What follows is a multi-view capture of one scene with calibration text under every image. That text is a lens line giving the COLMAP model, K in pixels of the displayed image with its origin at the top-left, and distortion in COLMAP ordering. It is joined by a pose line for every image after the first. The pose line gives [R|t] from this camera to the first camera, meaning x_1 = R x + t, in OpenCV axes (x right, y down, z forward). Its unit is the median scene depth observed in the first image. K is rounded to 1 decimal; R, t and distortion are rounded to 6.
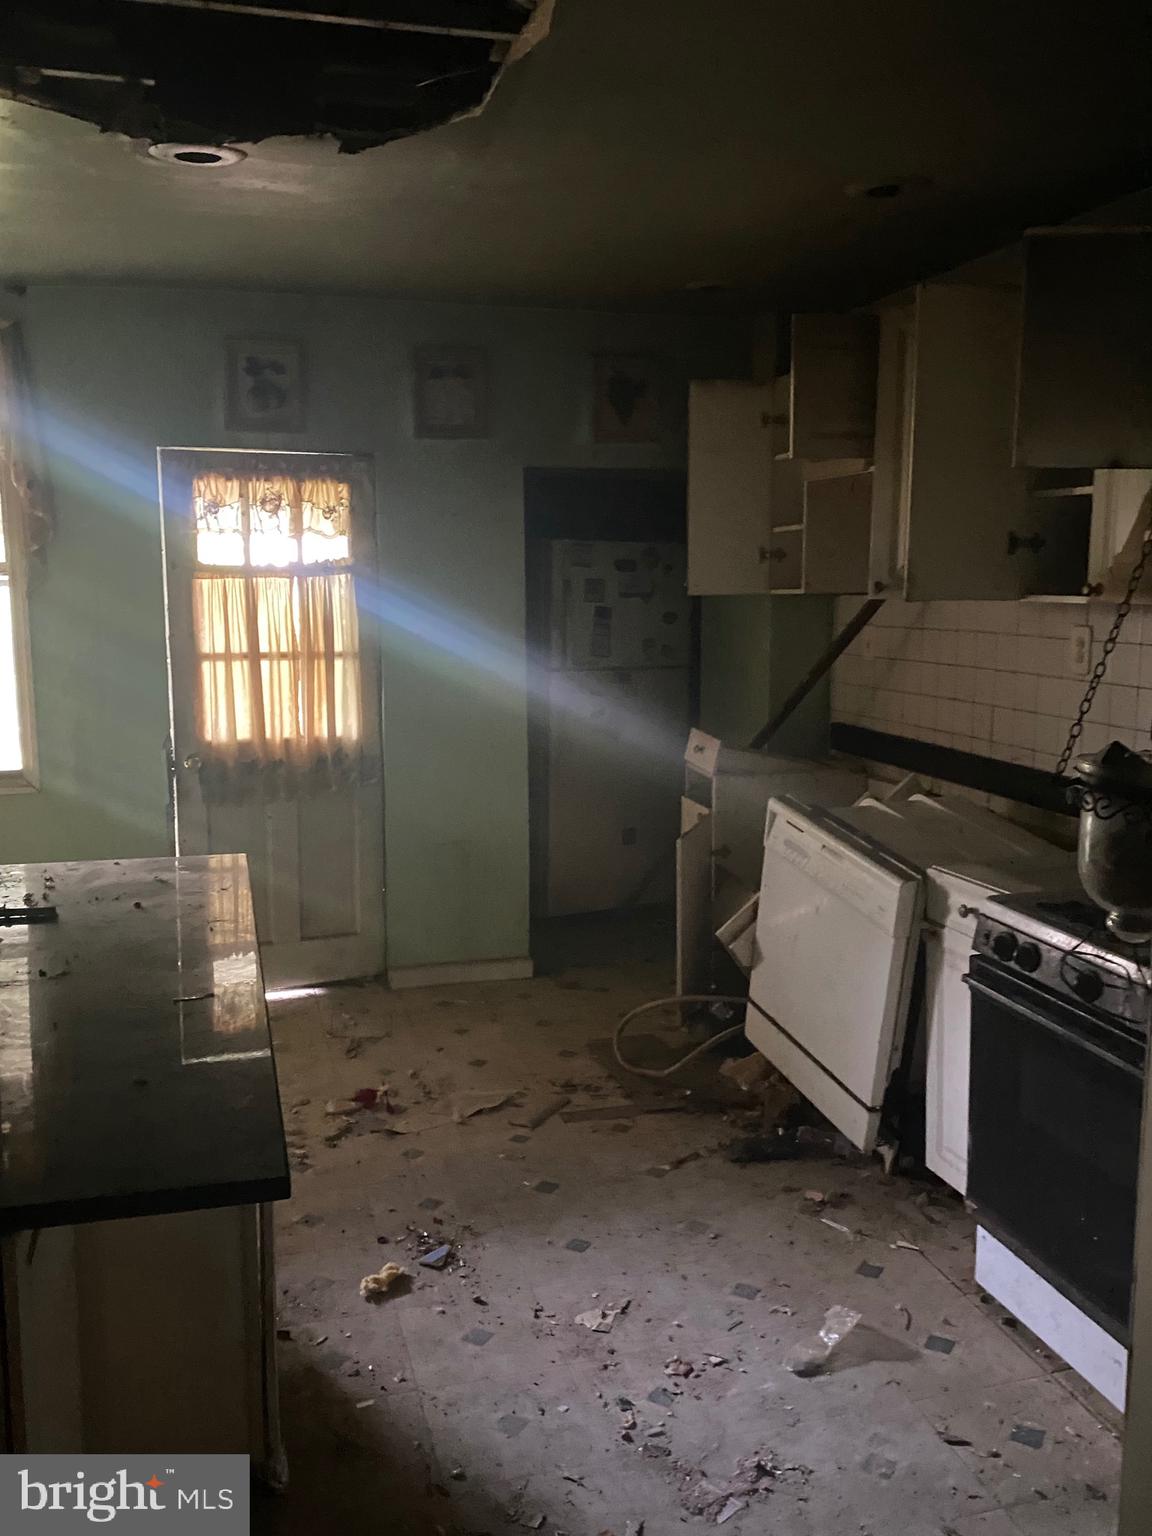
lens RADIAL K [[1371.0, 0, 576.0], [0, 1371.0, 768.0], [0, 0, 1]] dist [0.152403, -0.344899]
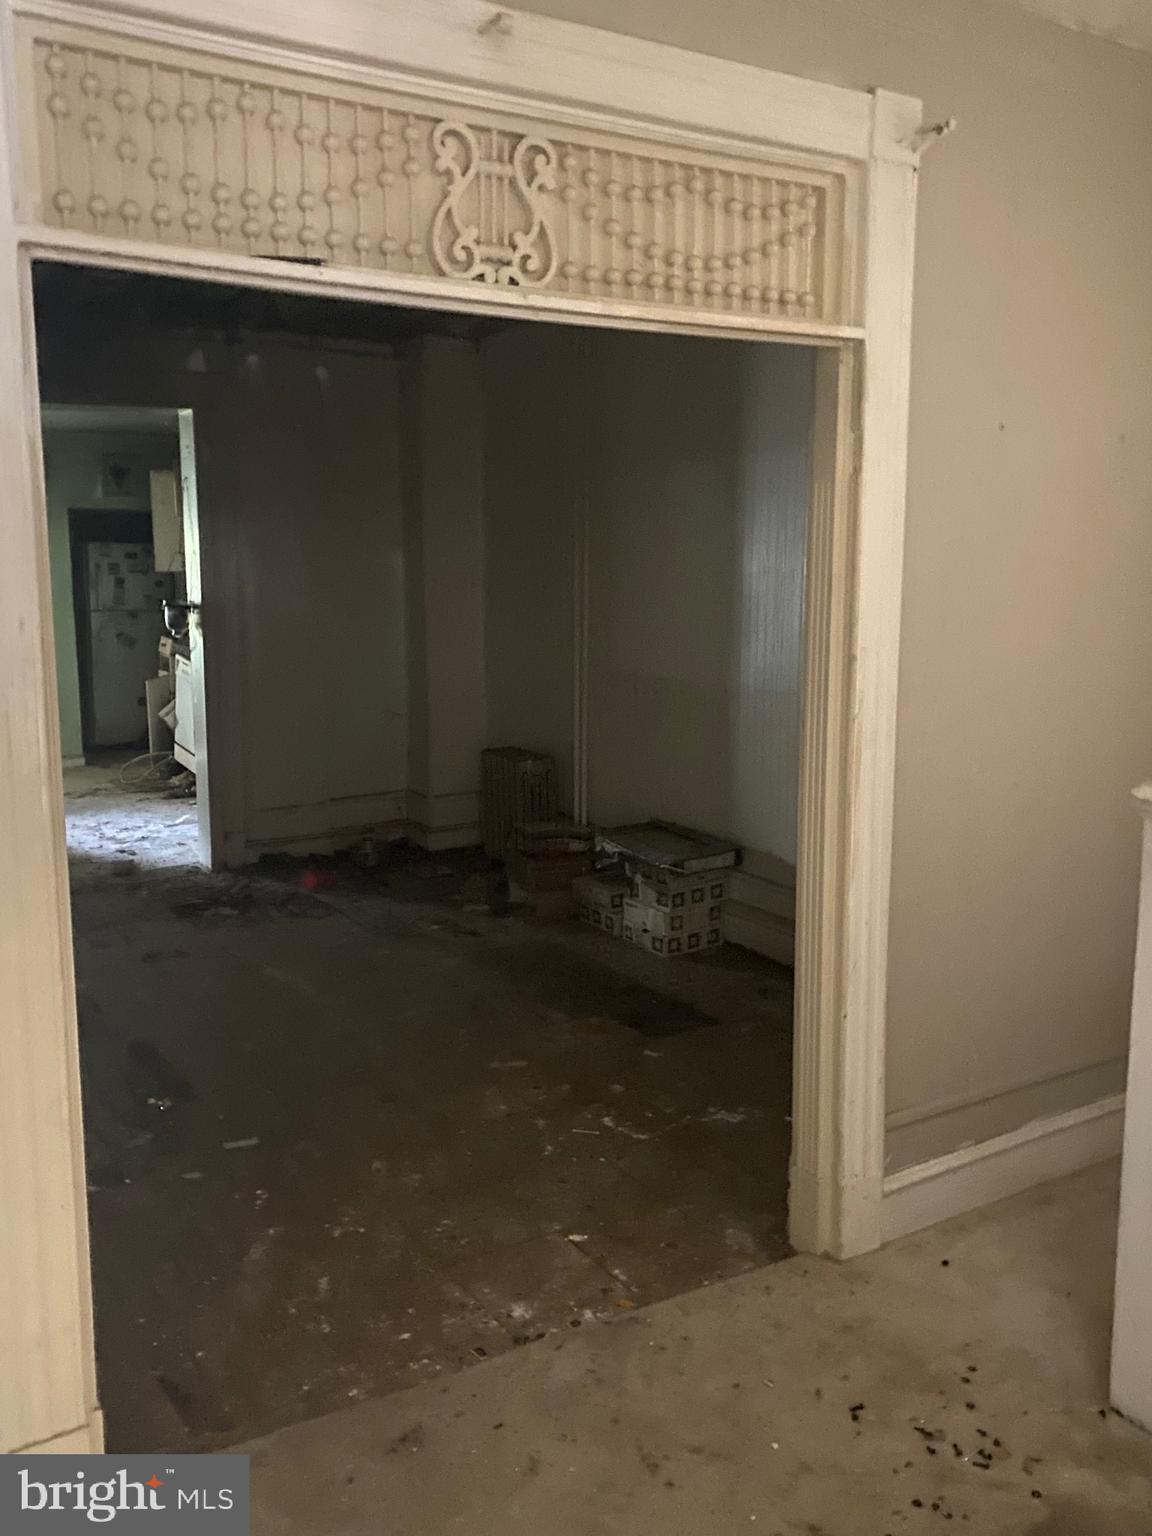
lens RADIAL K [[1297.2, 0, 575.5], [0, 1297.2, 724.3], [0, 0, 1]] dist [-0.003287, -0.002397]
pose [[0.955906, -0.045152, 0.290181, 0.115727], [0.048328, 0.998824, -0.003784, 0.149750], [-0.289669, 0.017641, 0.956964, -1.095716]]
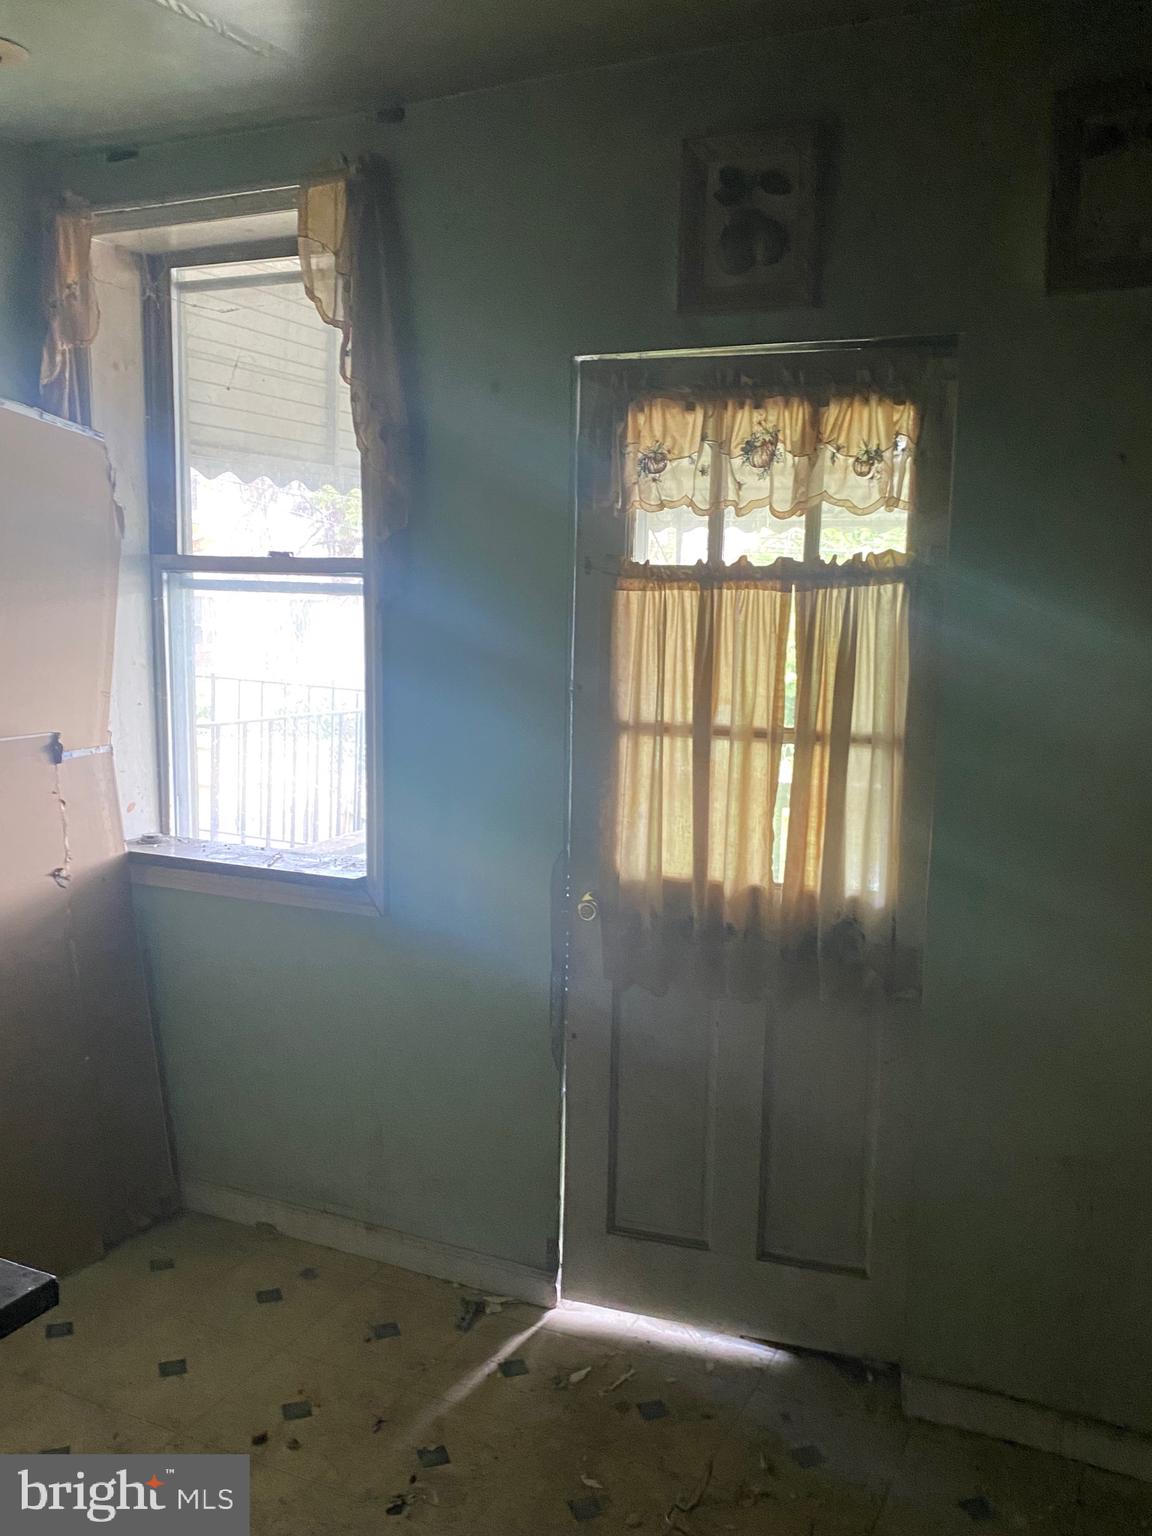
lens RADIAL K [[1371.0, 0, 576.0], [0, 1371.0, 768.0], [0, 0, 1]] dist [0.152403, -0.344899]
pose [[0.758794, 0.098975, -0.643766, 0.081017], [-0.112250, 0.993470, 0.020433, -0.071842], [0.641585, 0.056758, 0.764949, 0.551346]]
